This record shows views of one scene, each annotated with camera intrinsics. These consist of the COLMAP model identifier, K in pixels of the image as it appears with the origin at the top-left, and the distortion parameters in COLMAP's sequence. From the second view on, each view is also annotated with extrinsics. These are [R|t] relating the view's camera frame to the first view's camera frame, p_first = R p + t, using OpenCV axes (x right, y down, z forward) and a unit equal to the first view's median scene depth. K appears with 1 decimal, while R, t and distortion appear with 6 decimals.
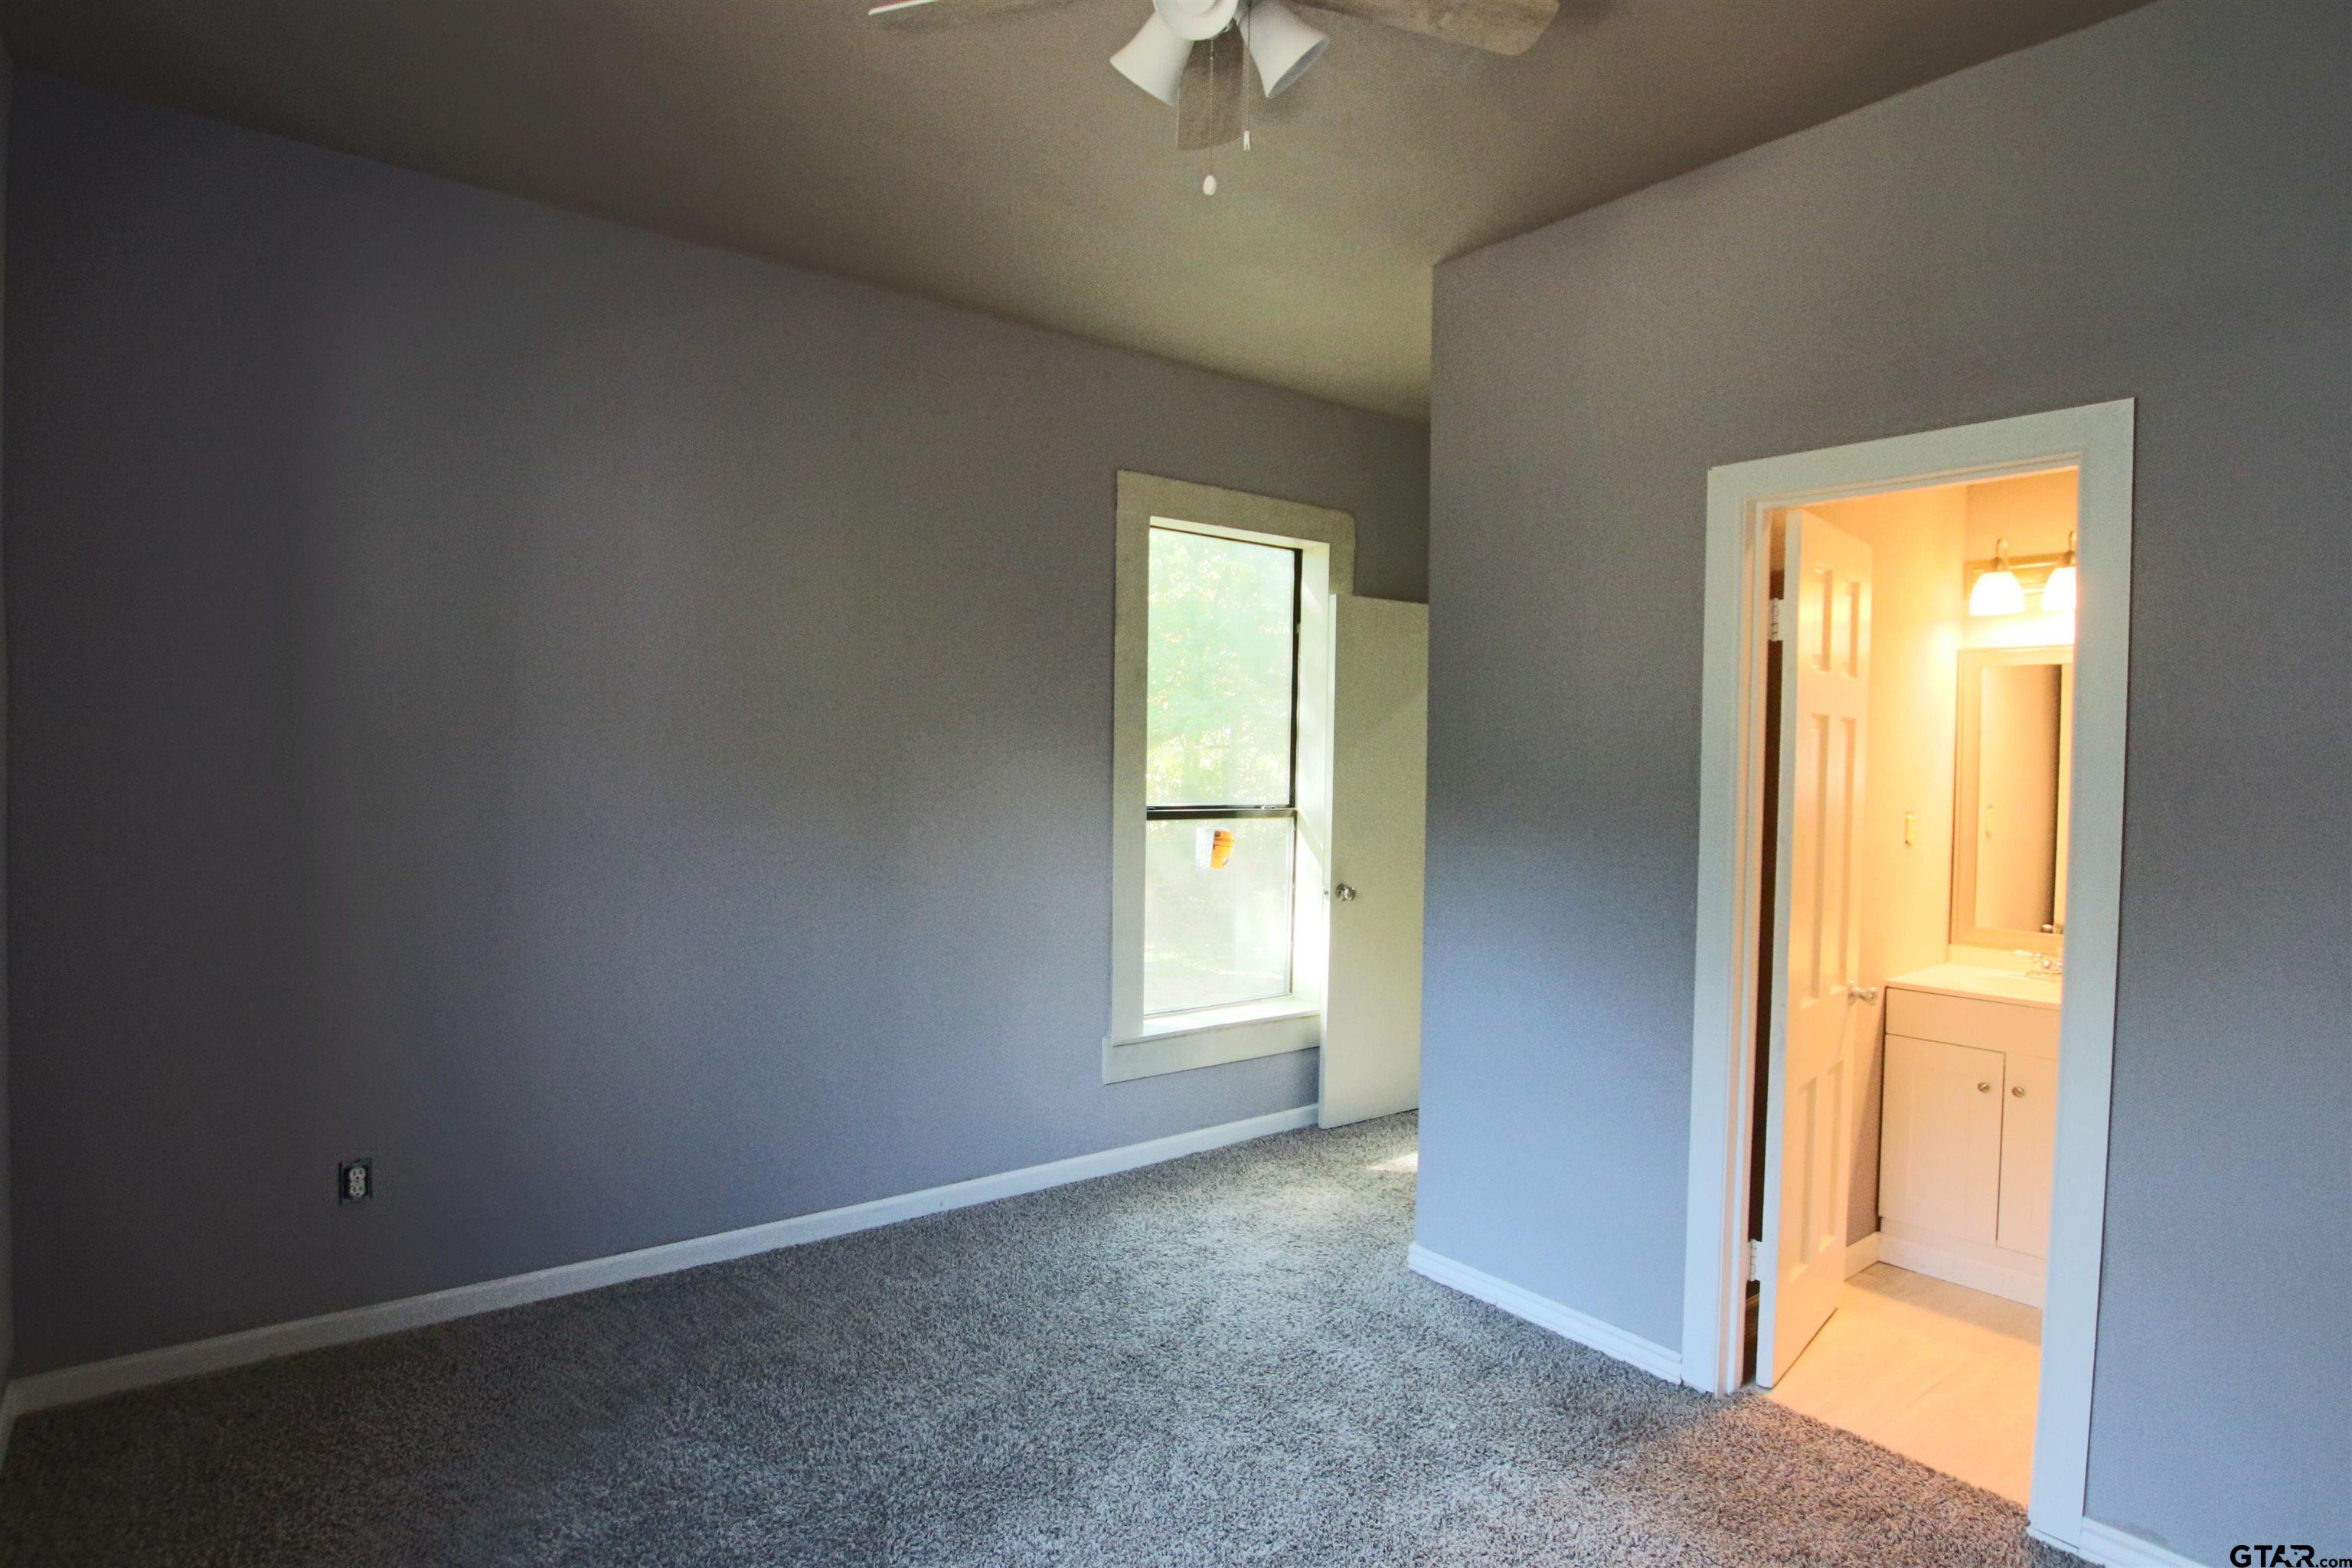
lens RADIAL K [[1233.1, 0, 1144.5], [0, 1233.1, 789.5], [0, 0, 1]] dist [-0.038696, 0.007214]
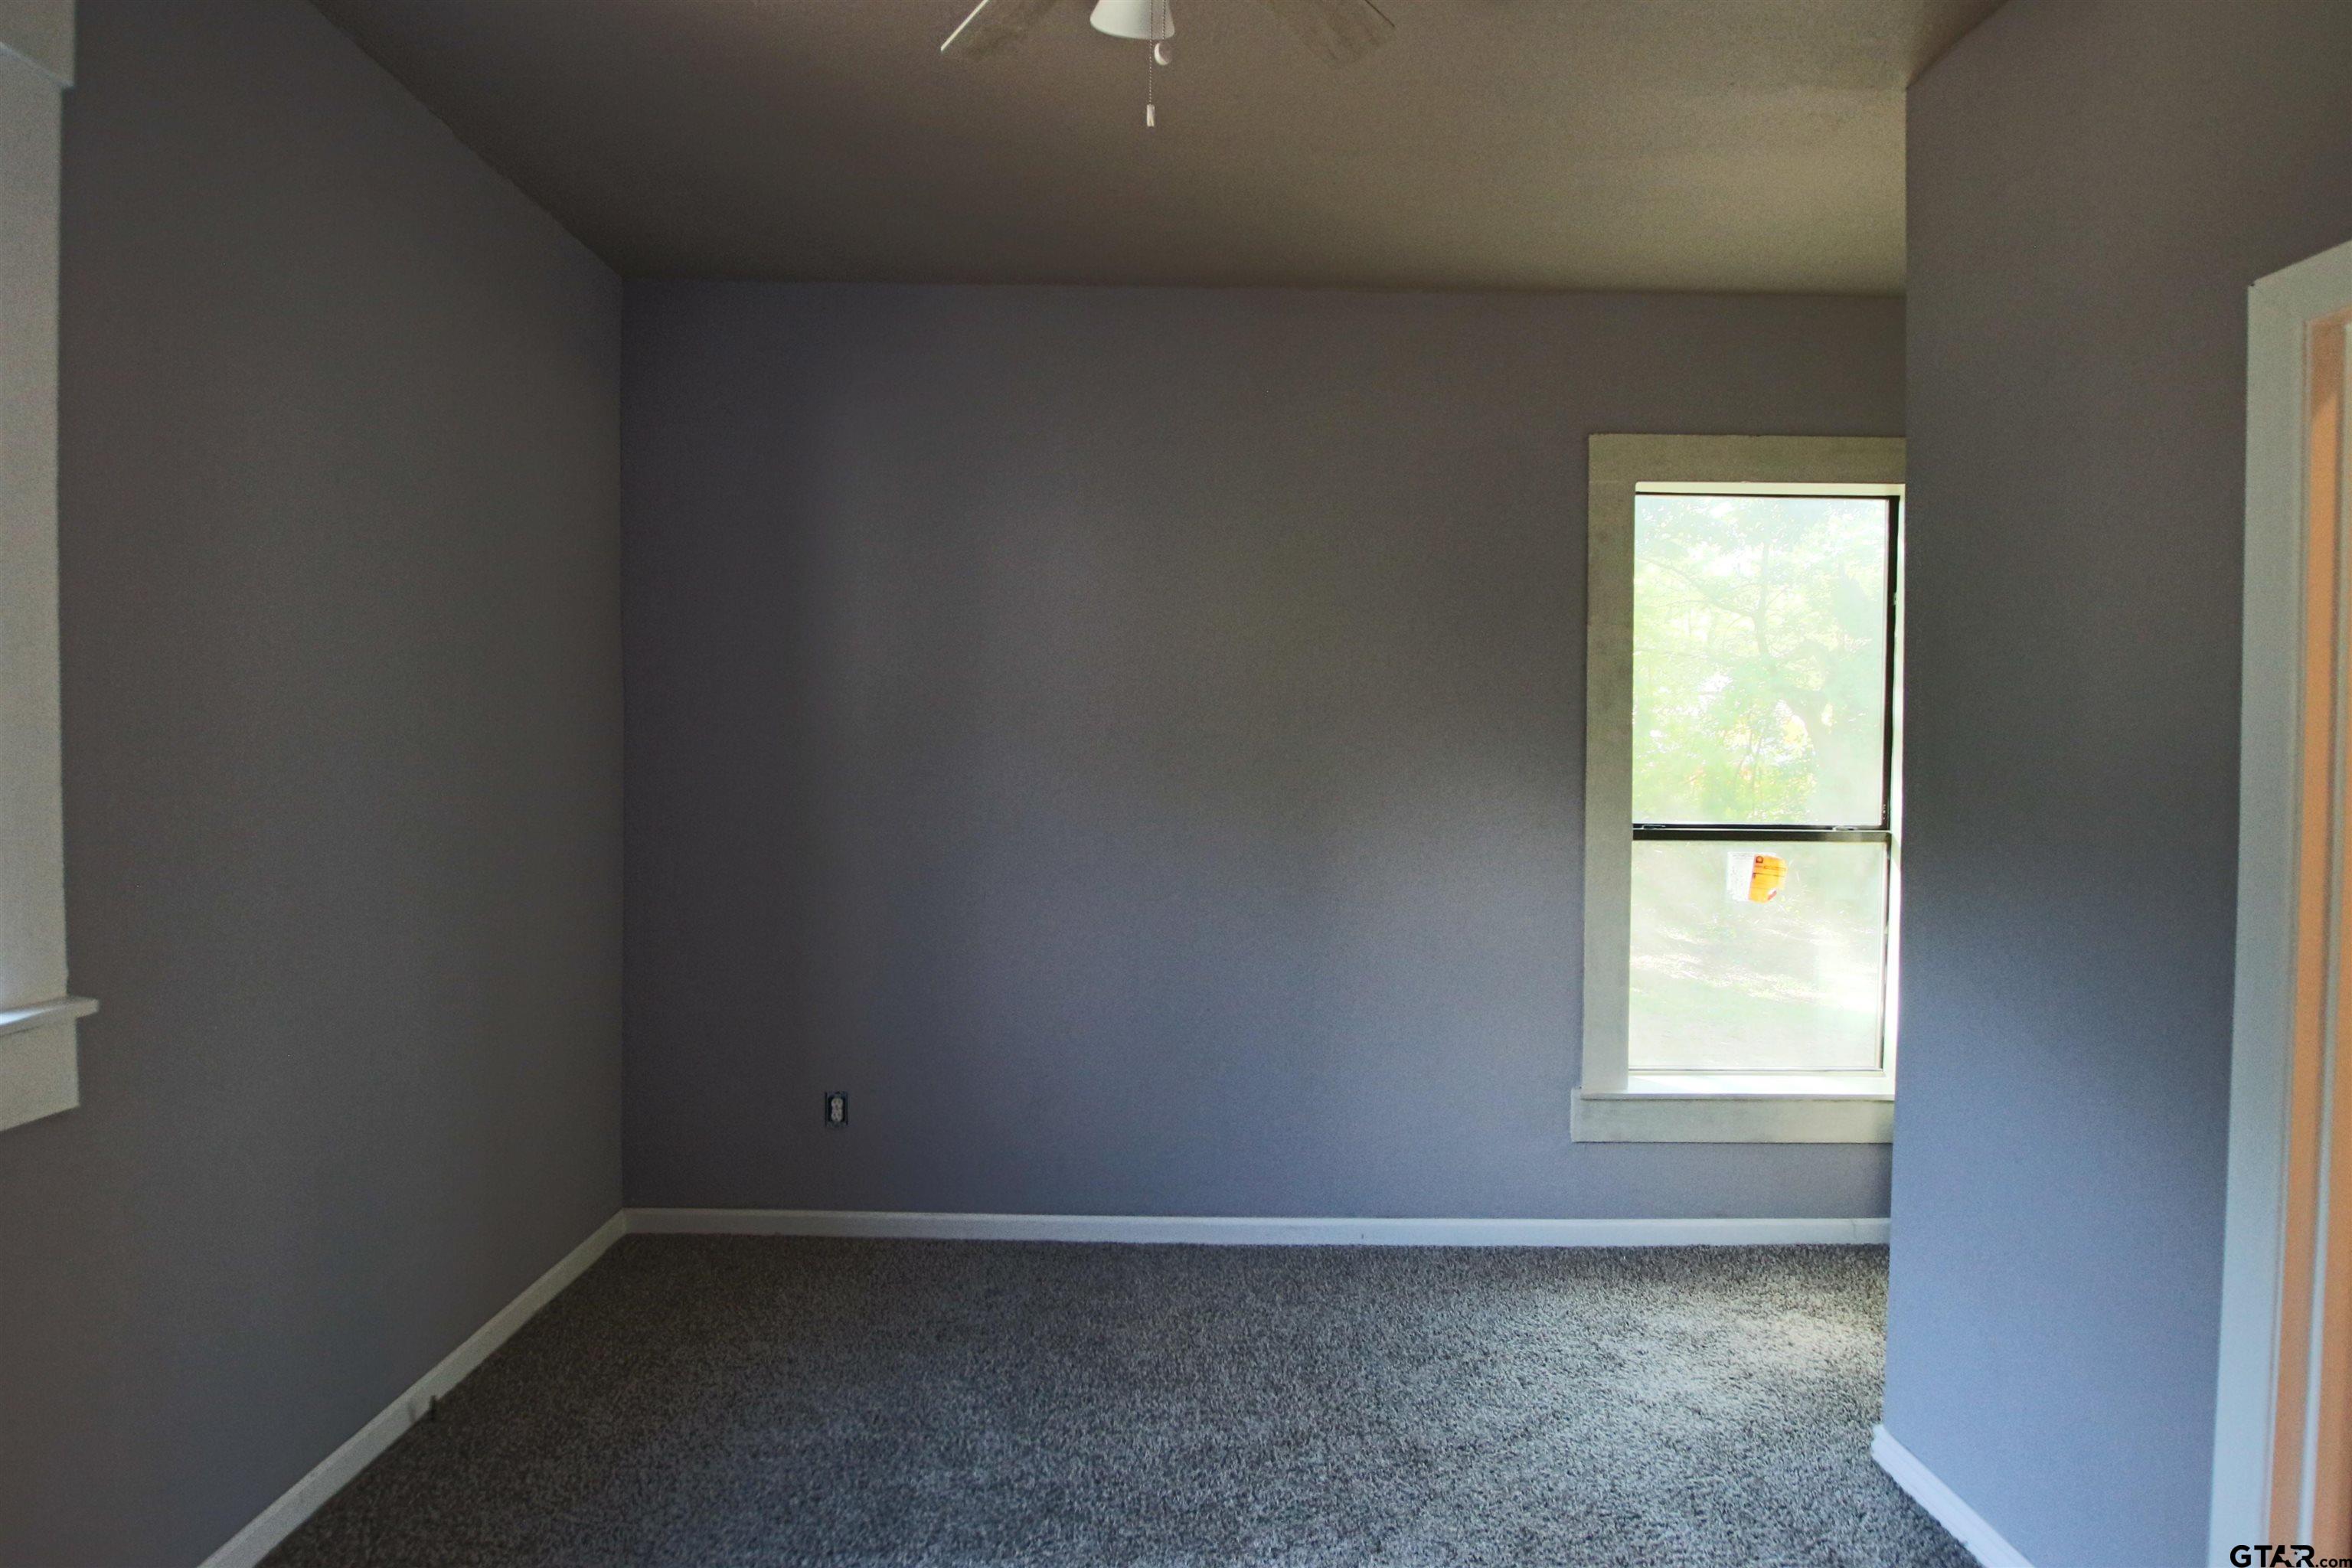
lens RADIAL K [[1233.1, 0, 1144.5], [0, 1233.1, 789.5], [0, 0, 1]] dist [-0.038696, 0.007214]
pose [[0.793864, 0.004331, -0.608080, 0.255561], [-0.011288, 0.999907, -0.007616, 0.000605], [0.607990, 0.012911, 0.793840, 0.128861]]
